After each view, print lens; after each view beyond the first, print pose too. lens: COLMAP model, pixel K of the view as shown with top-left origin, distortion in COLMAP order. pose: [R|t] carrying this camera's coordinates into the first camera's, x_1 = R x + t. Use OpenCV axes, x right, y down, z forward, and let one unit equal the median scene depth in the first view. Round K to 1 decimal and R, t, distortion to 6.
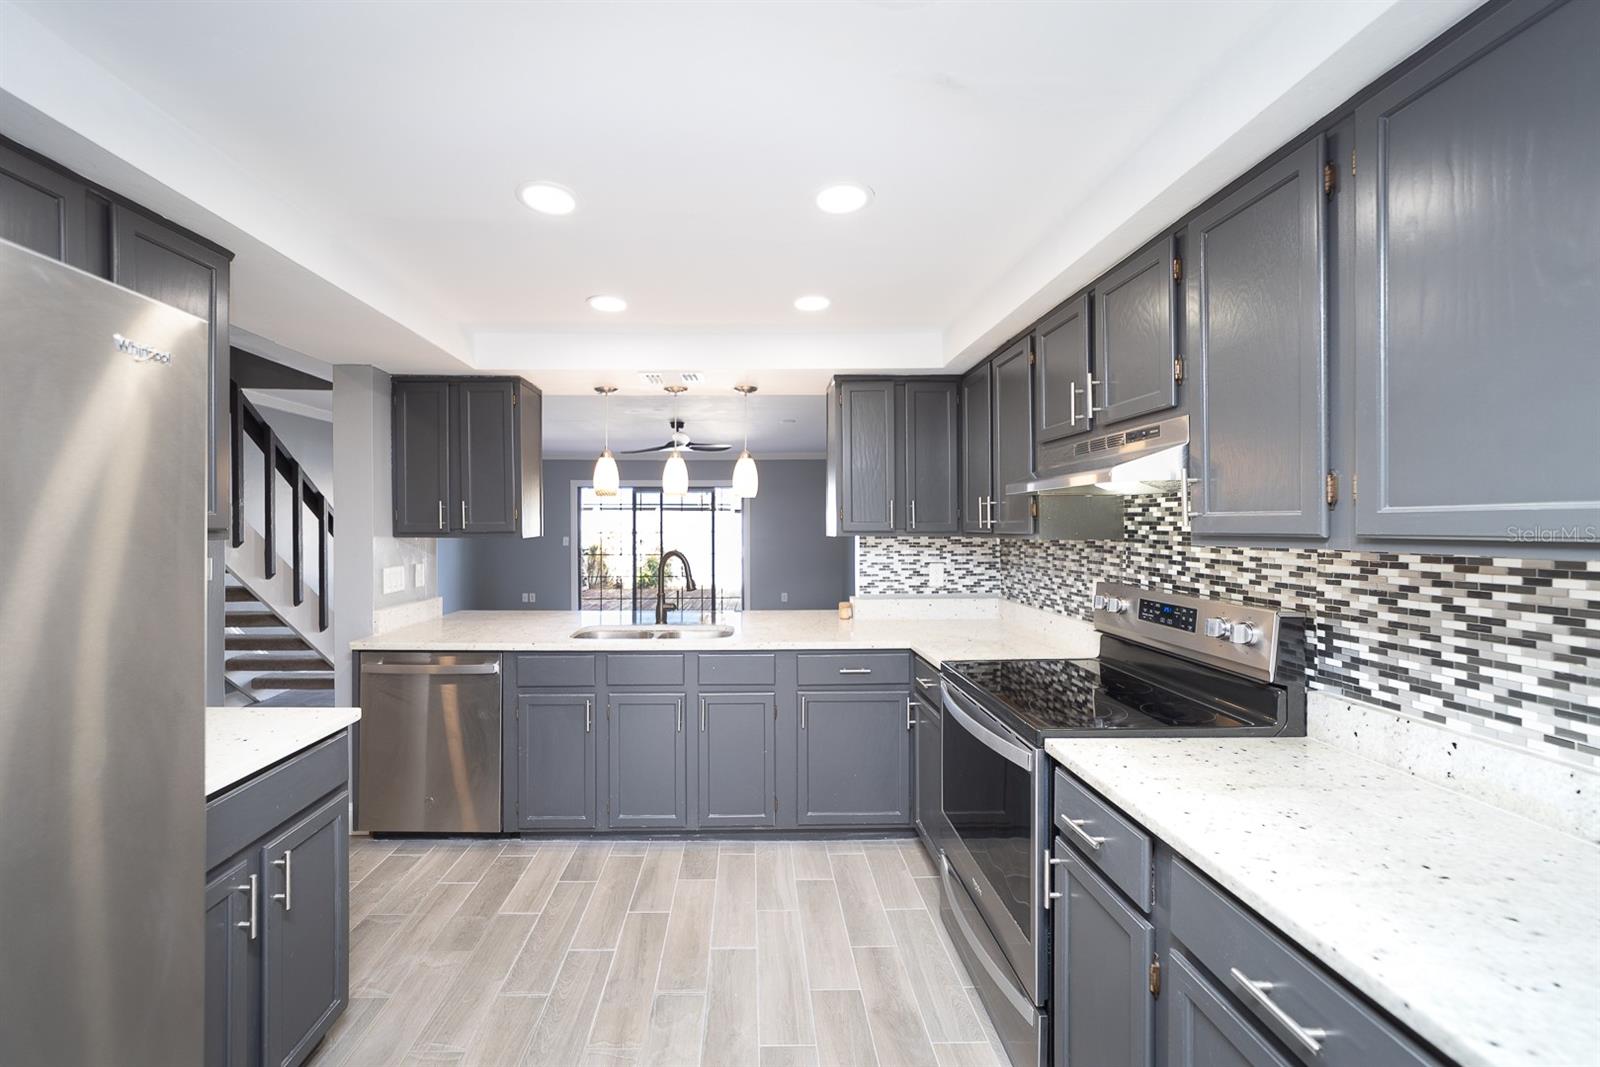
lens RADIAL K [[619.1, 0, 769.8], [0, 619.1, 529.3], [0, 0, 1]] dist [-0.012739, 0.005958]
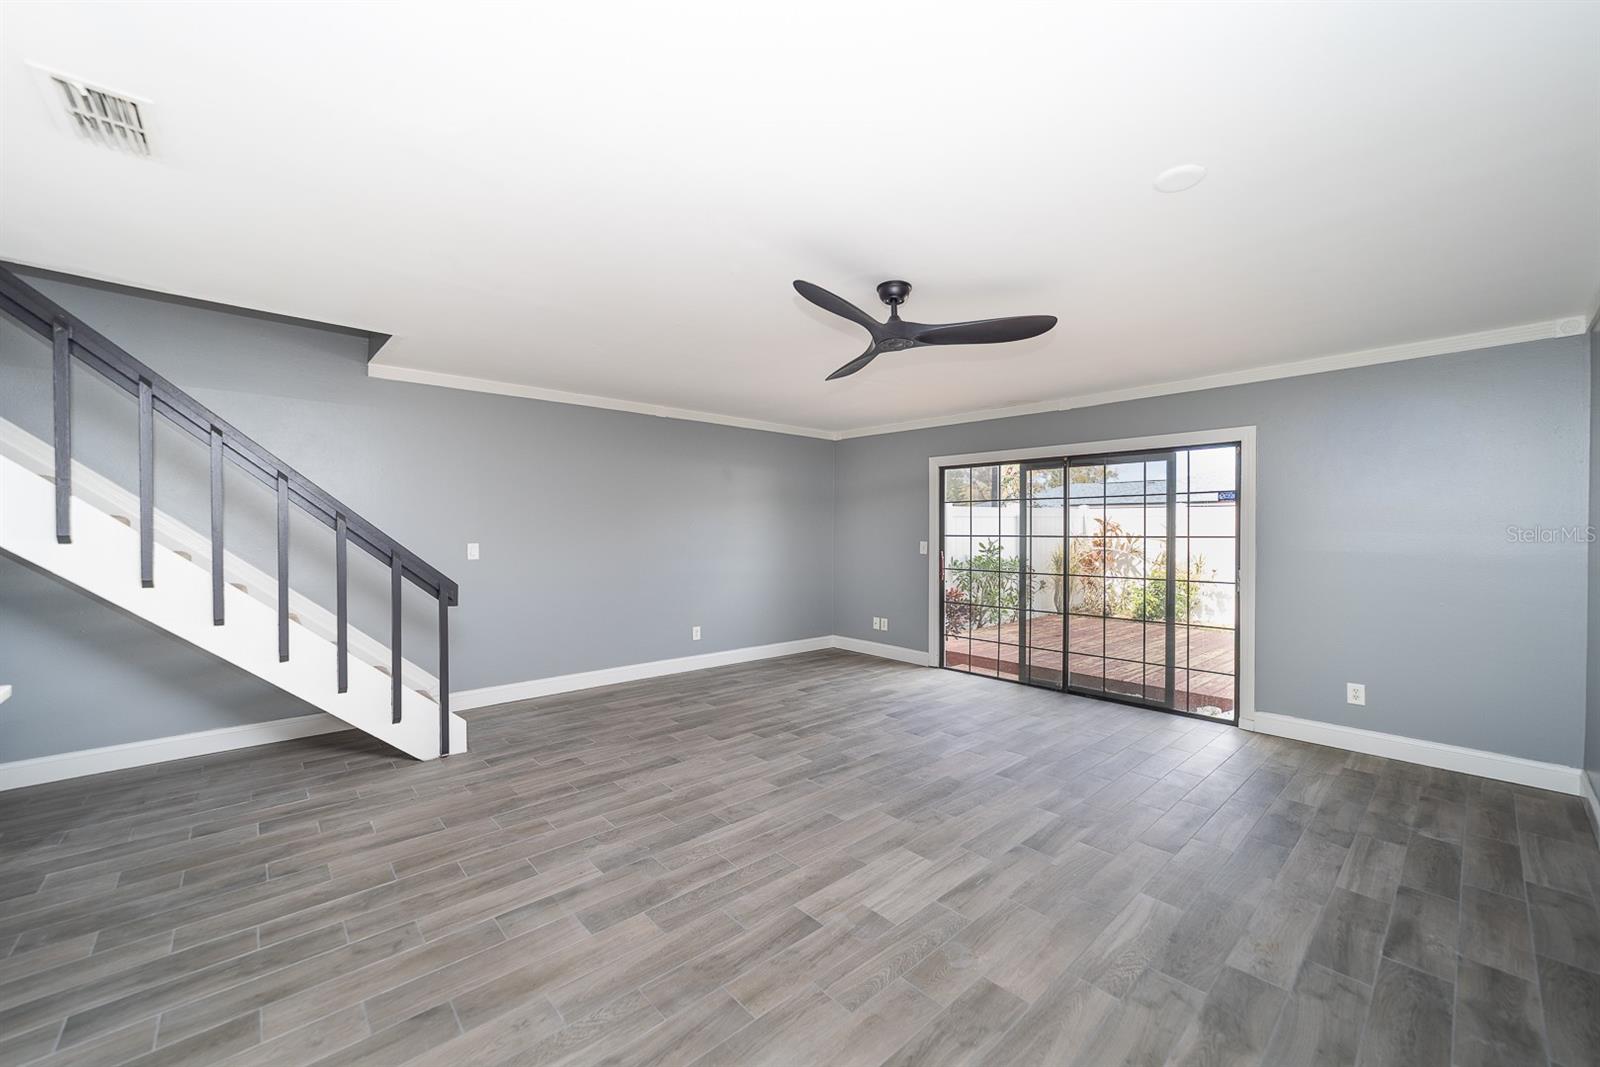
lens RADIAL K [[619.1, 0, 783.5], [0, 619.1, 536.7], [0, 0, 1]] dist [-0.012739, 0.005958]
pose [[0.640604, 0.013444, -0.767754, 0.380734], [-0.008915, 0.999910, 0.010071, 0.005202], [0.767820, 0.000394, 0.640666, 1.751744]]
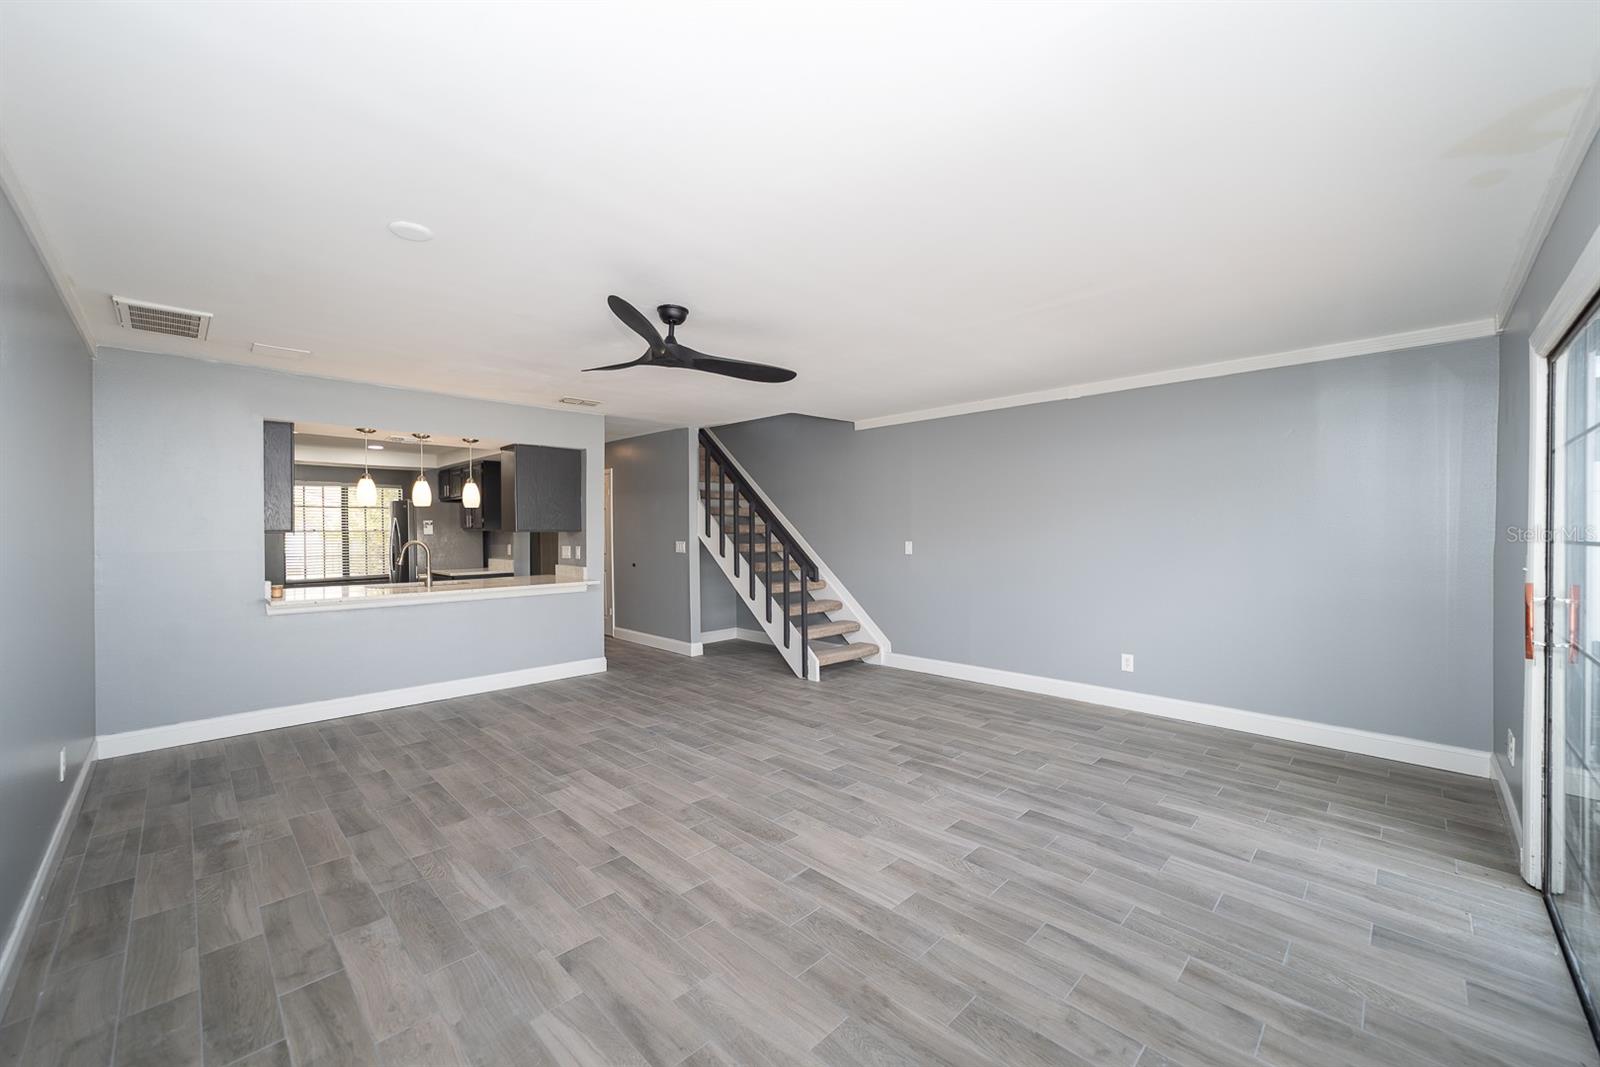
lens RADIAL K [[619.1, 0, 811.1], [0, 619.1, 531.5], [0, 0, 1]] dist [-0.012739, 0.005958]
pose [[-0.716638, 0.006659, -0.697413, 0.323335], [0.005753, 0.999977, 0.003636, -0.006459], [0.697421, -0.001407, -0.716660, 3.857008]]
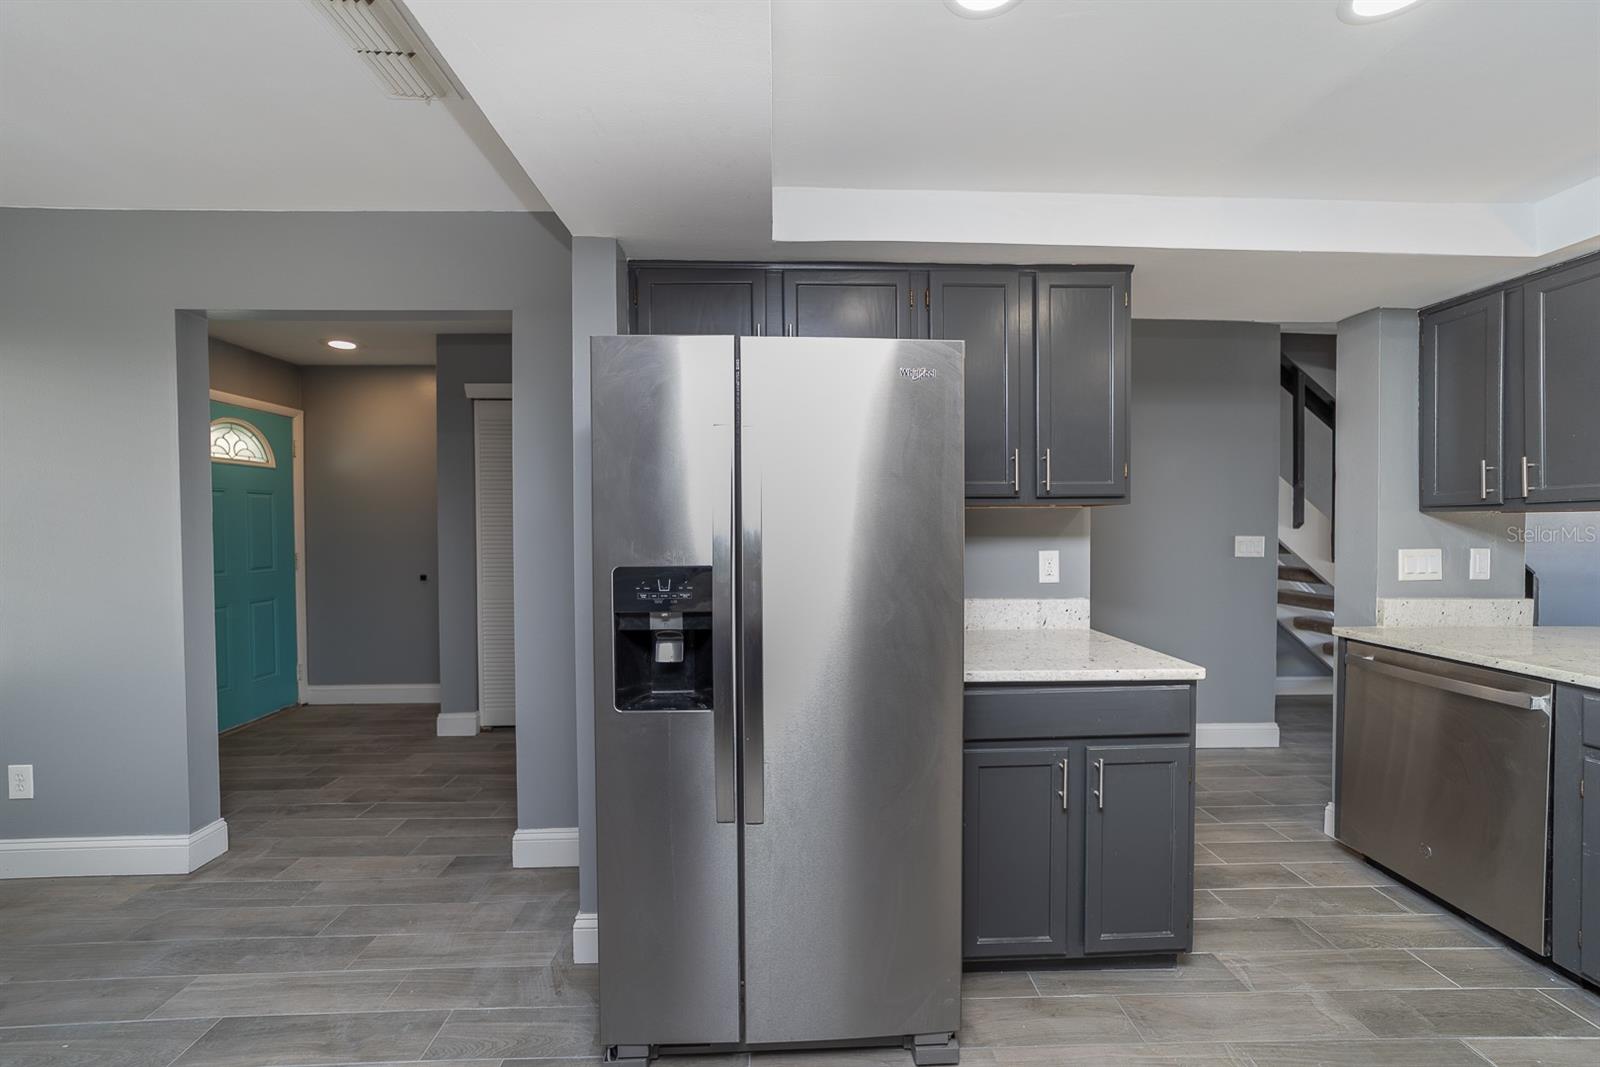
lens RADIAL K [[619.1, 0, 803.8], [0, 619.1, 542.6], [0, 0, 1]] dist [-0.012739, 0.005958]
pose [[0.012486, 0.024530, -0.999621, 0.207496], [-0.000930, 0.999699, 0.024520, 0.038532], [0.999922, 0.000623, 0.012505, 0.215376]]
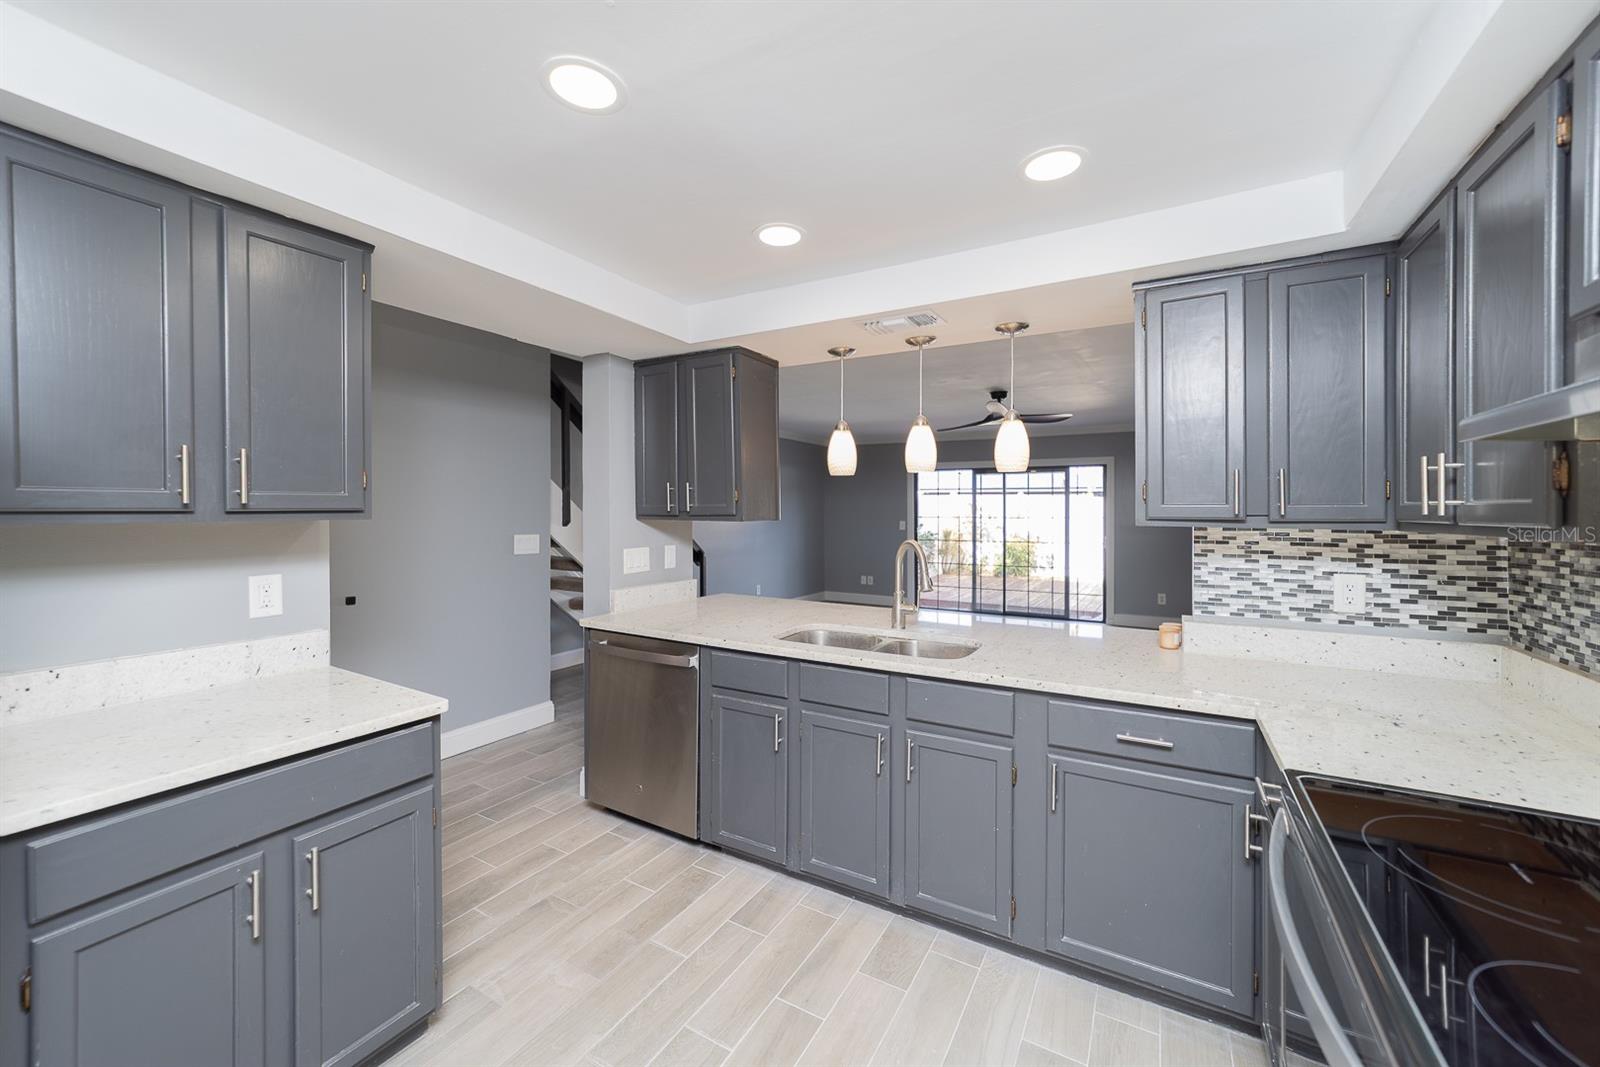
lens RADIAL K [[619.1, 0, 795.2], [0, 619.1, 513.9], [0, 0, 1]] dist [-0.012739, 0.005958]
pose [[0.848081, 0.007194, -0.529818, 0.182462], [-0.007339, 0.999971, 0.001830, 0.000463], [0.529816, 0.002336, 0.848109, 0.306688]]
